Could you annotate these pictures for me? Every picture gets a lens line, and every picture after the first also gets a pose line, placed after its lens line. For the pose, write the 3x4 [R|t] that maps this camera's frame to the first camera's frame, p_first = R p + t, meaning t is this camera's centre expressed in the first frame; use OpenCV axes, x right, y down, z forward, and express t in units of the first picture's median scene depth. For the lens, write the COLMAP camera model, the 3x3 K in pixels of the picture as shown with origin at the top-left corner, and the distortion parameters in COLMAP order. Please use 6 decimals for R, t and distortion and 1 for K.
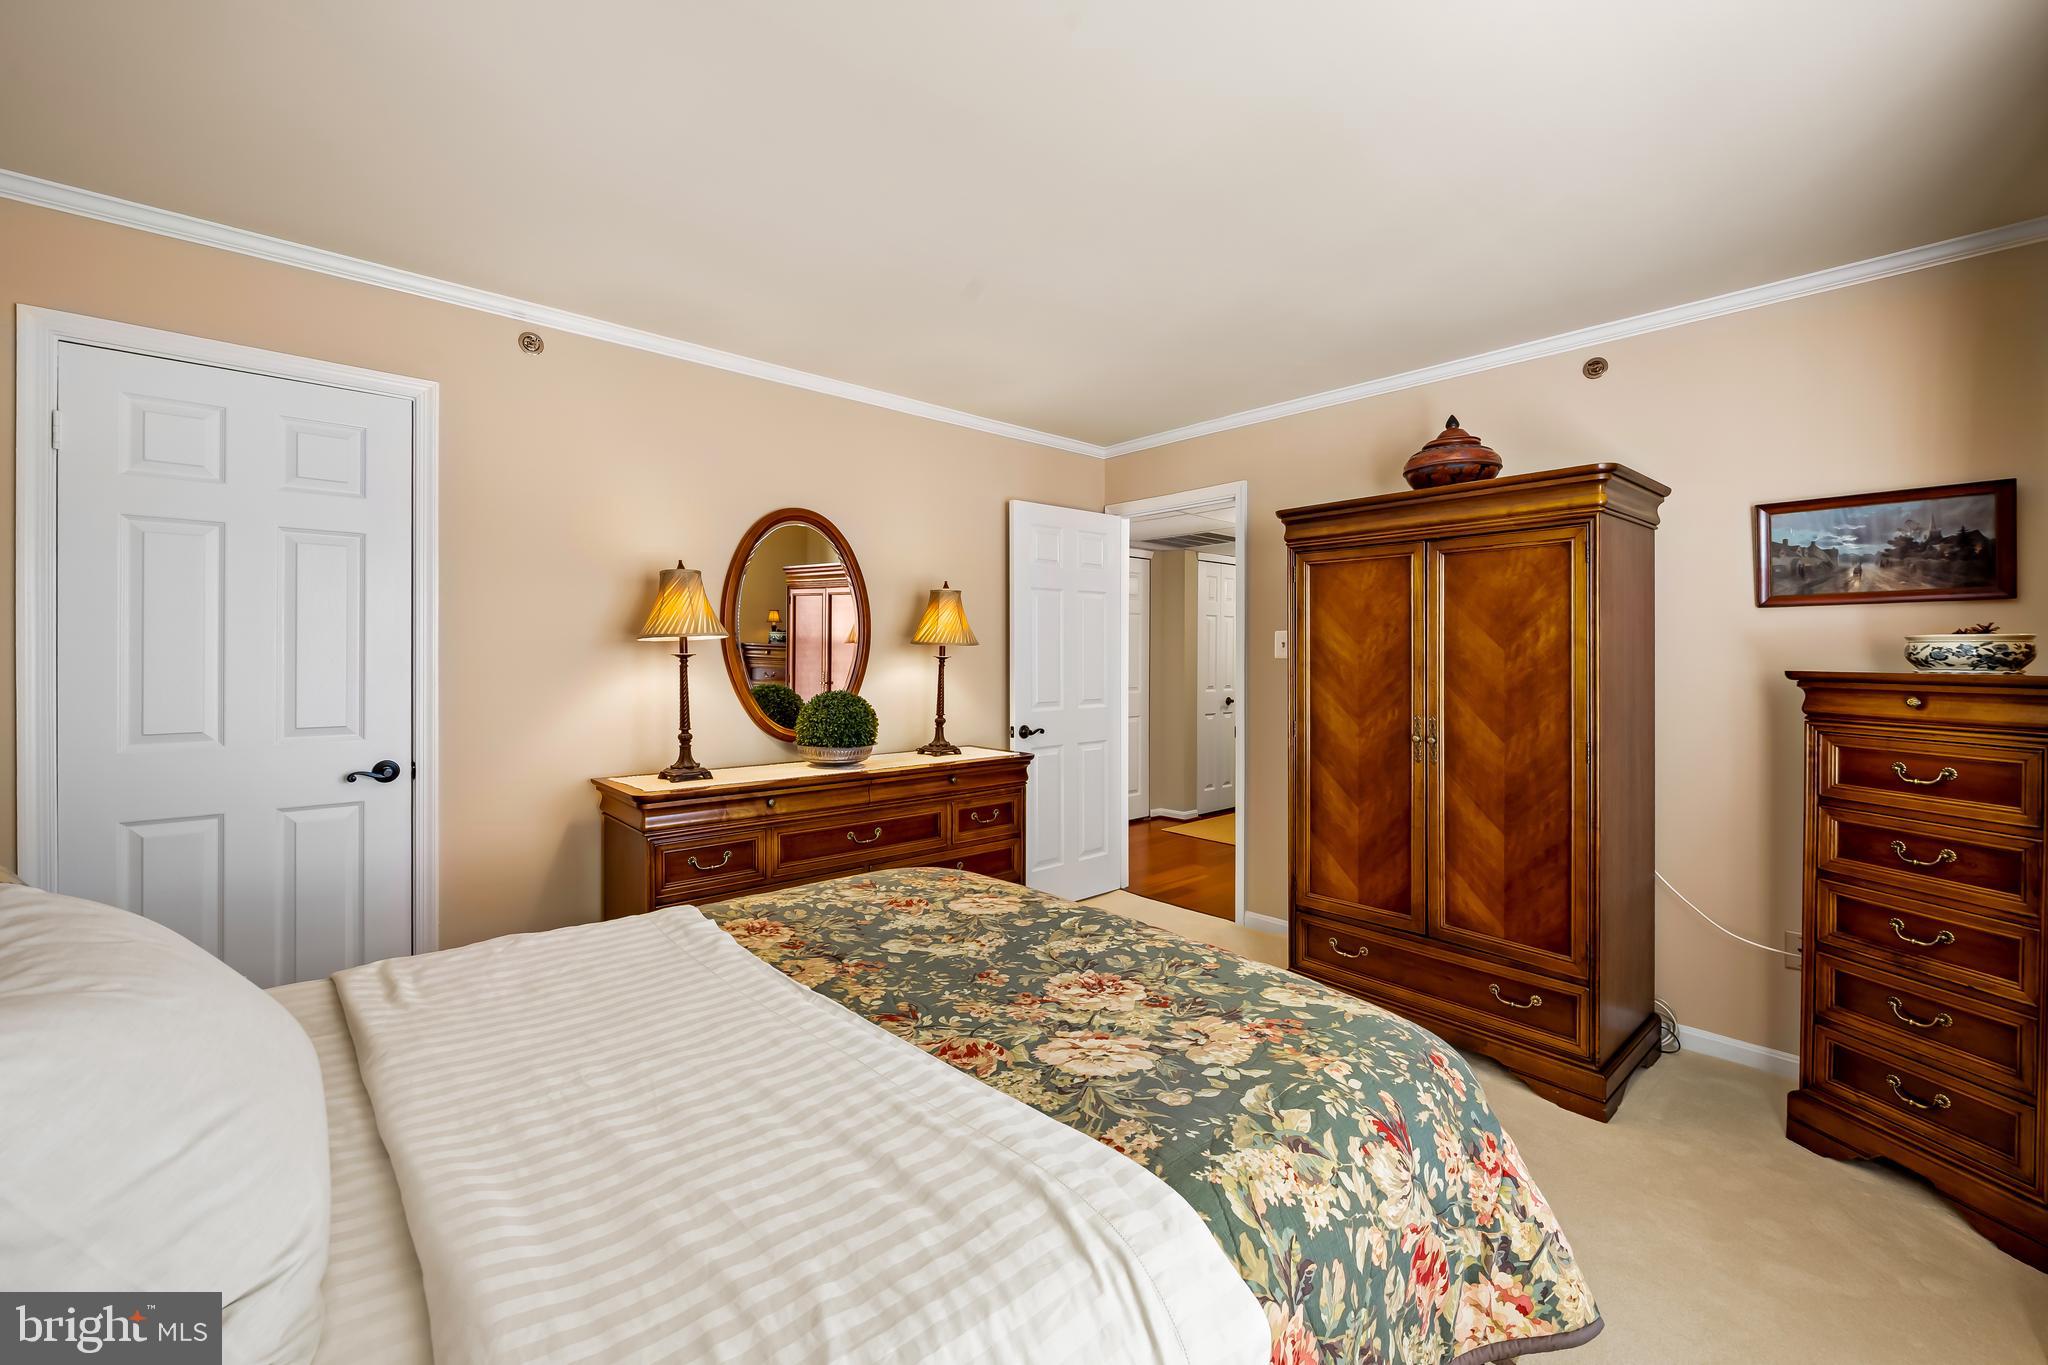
lens RADIAL K [[829.4, 0, 1031.1], [0, 829.4, 648.3], [0, 0, 1]] dist [-0.006609, 0.000462]
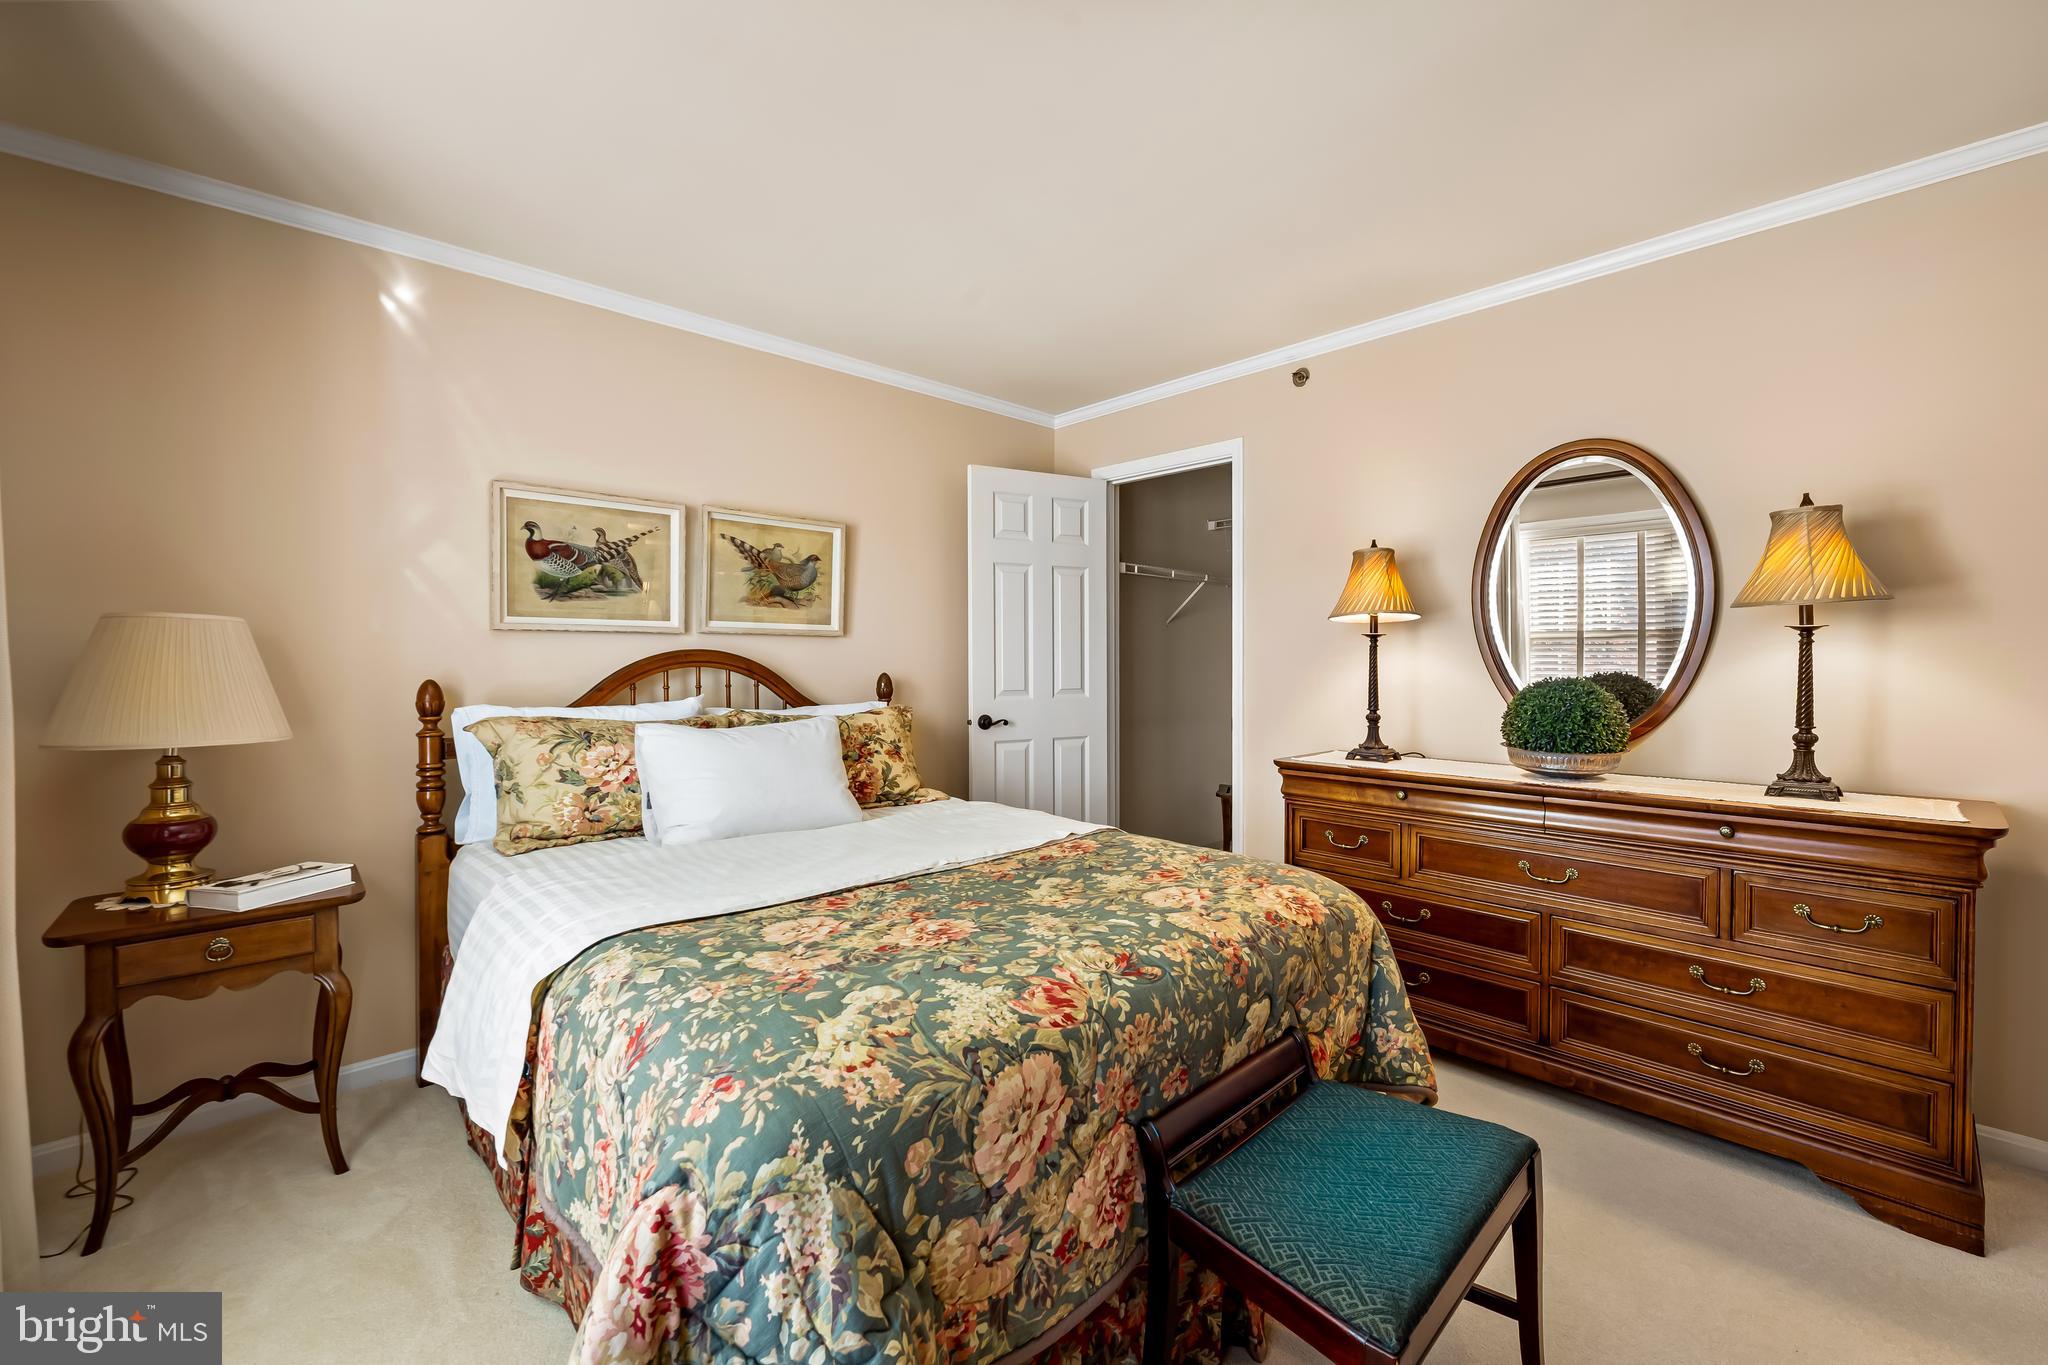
lens RADIAL K [[828.4, 0, 1012.9], [0, 828.4, 660.3], [0, 0, 1]] dist [-0.004809, 0.000296]
pose [[0.010950, -0.004785, -0.999929, 1.150769], [0.008185, 0.999955, -0.004695, 0.080629], [0.999907, -0.008133, 0.010989, 1.128022]]
